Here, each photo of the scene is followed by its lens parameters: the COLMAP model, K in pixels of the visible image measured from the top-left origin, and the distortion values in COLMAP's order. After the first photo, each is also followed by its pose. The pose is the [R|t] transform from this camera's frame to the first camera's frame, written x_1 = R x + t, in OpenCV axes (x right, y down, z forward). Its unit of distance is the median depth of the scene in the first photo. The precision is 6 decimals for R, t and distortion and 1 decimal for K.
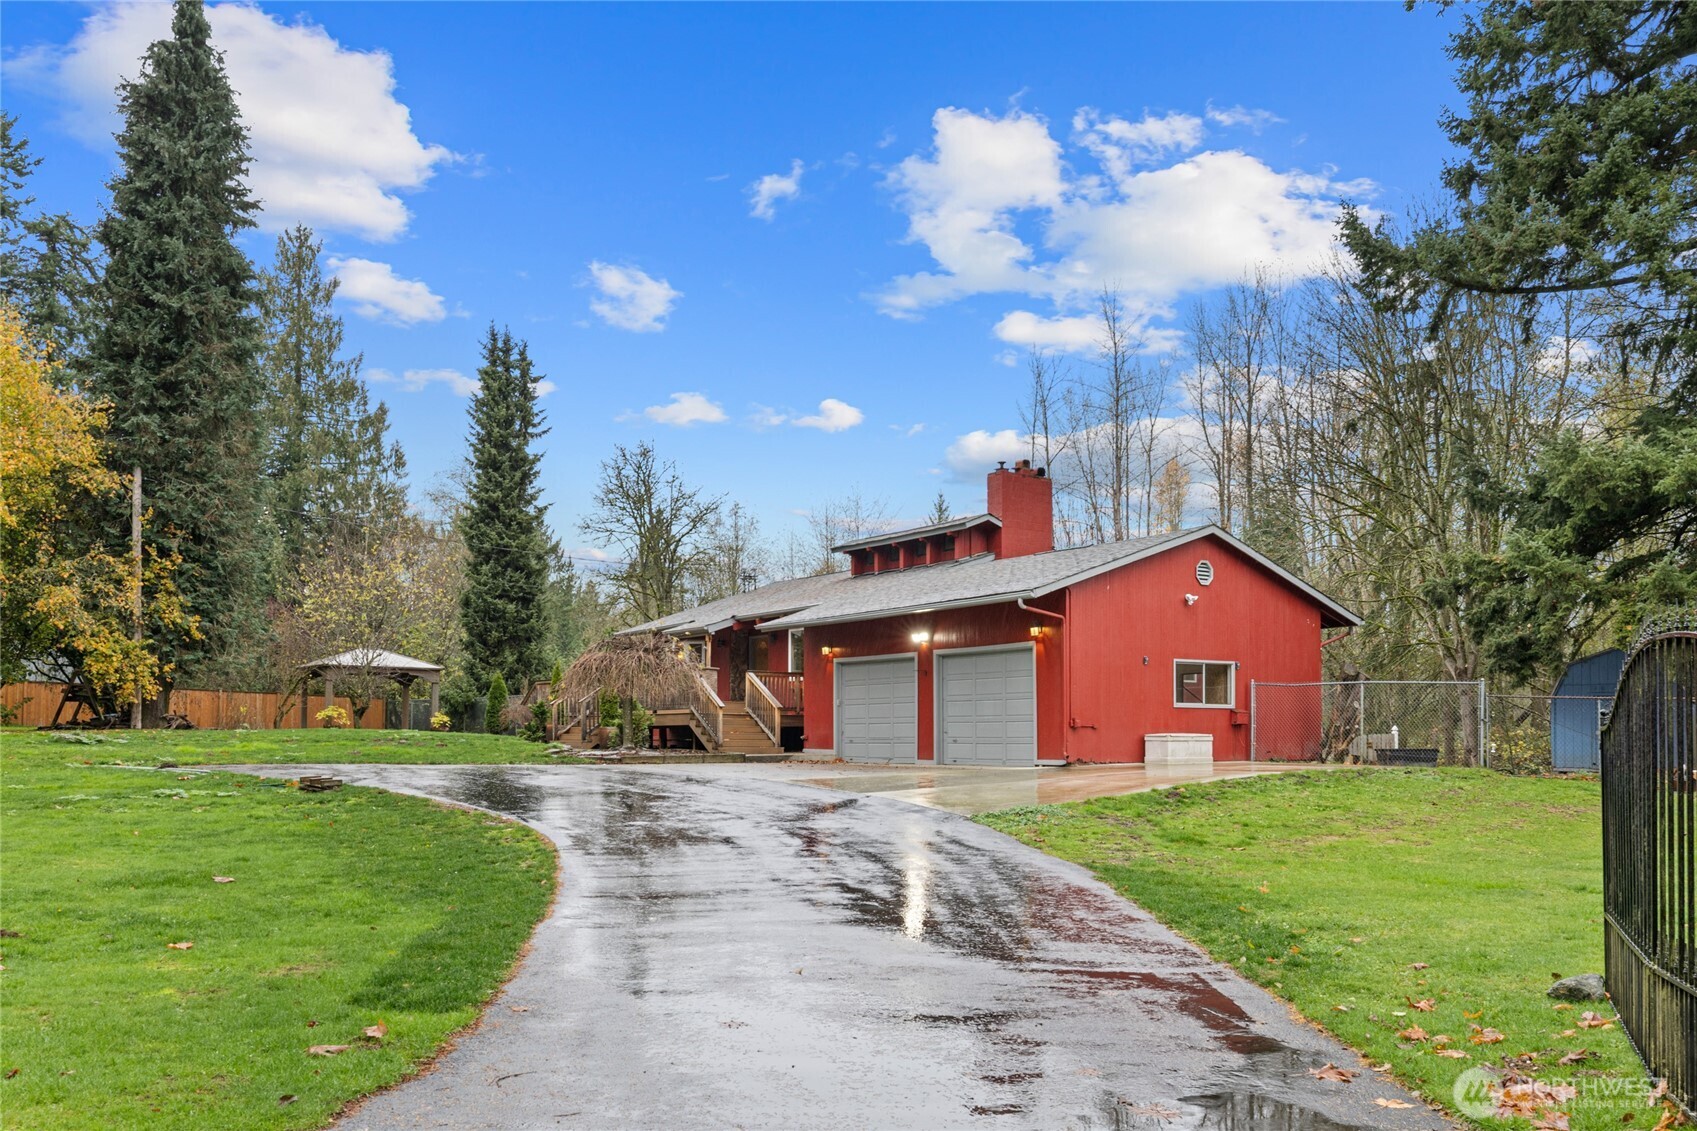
lens RADIAL K [[1244.0, 0, 834.1], [0, 1244.0, 534.5], [0, 0, 1]] dist [-0.008987, 0.004666]
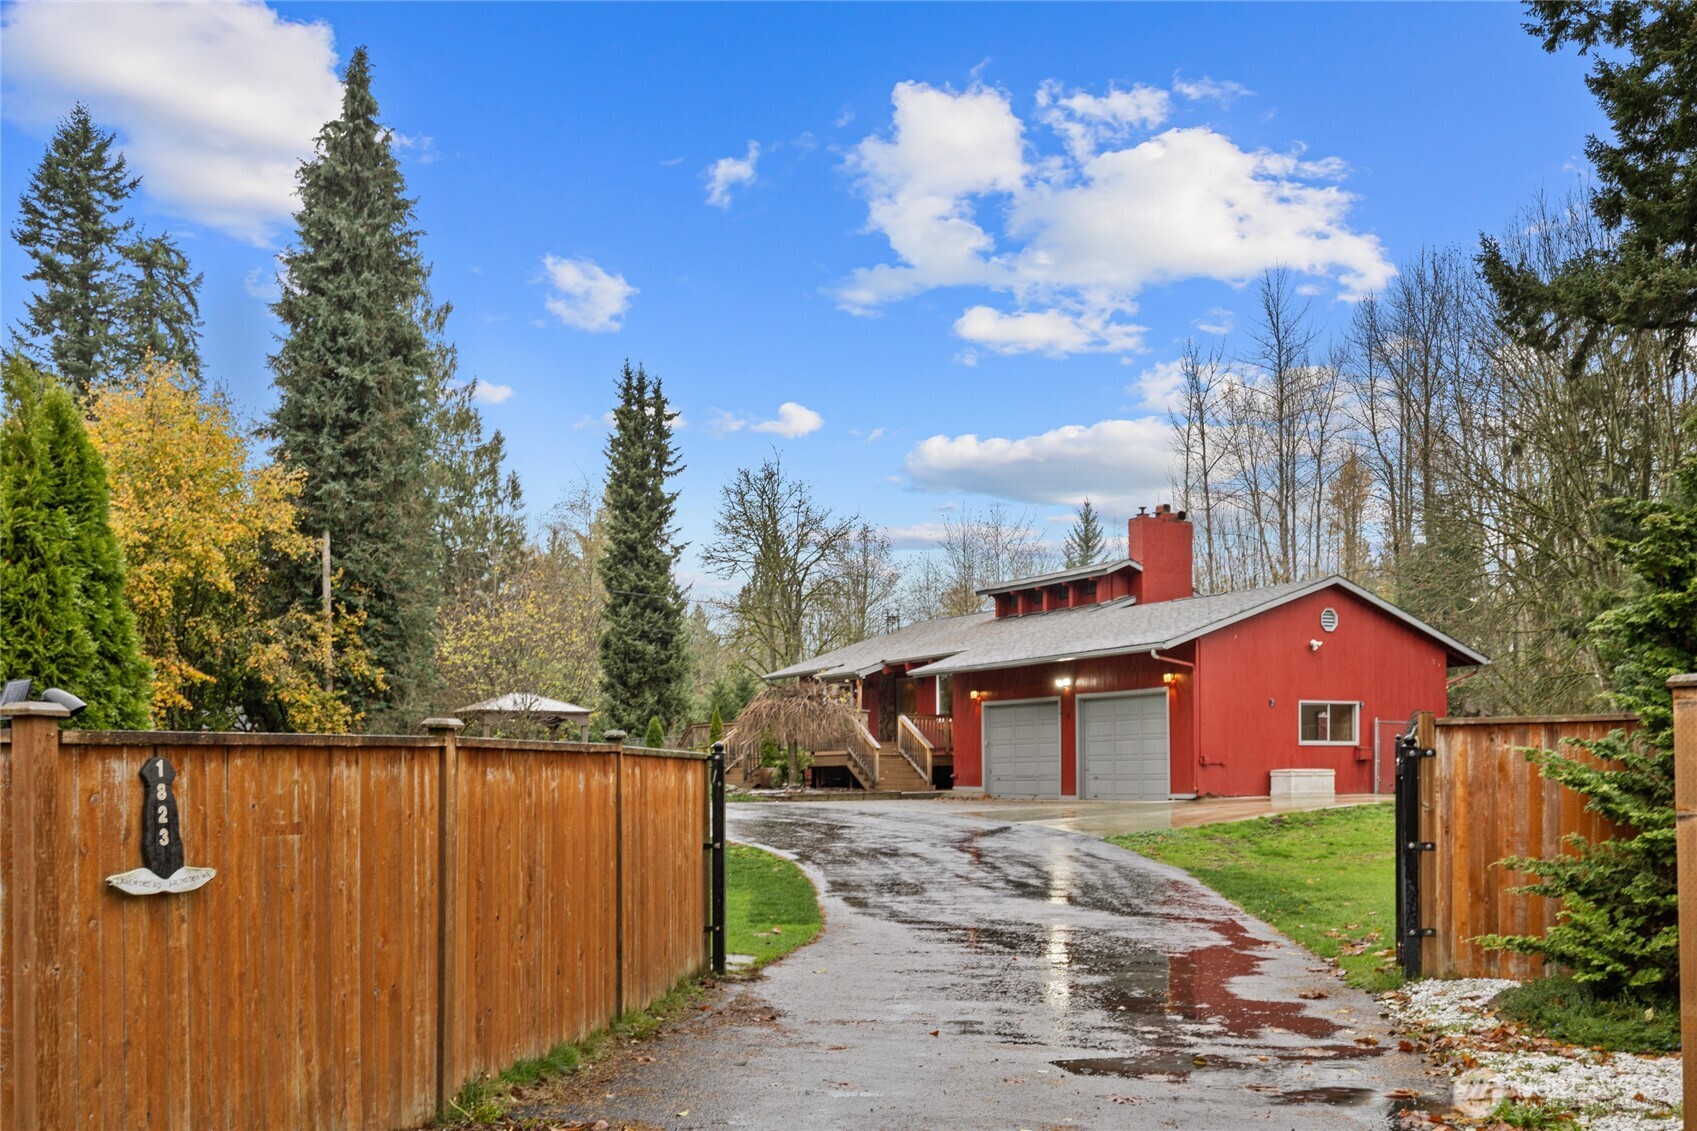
lens RADIAL K [[2670.3, 0, 850.5], [0, 2670.3, 561.5], [0, 0, 1]] dist [-0.033024, 0.000000]
pose [[0.999837, -0.010168, -0.014908, -0.077010], [0.011361, 0.996546, 0.082264, -0.207908], [0.014021, -0.082420, 0.996499, -1.258691]]
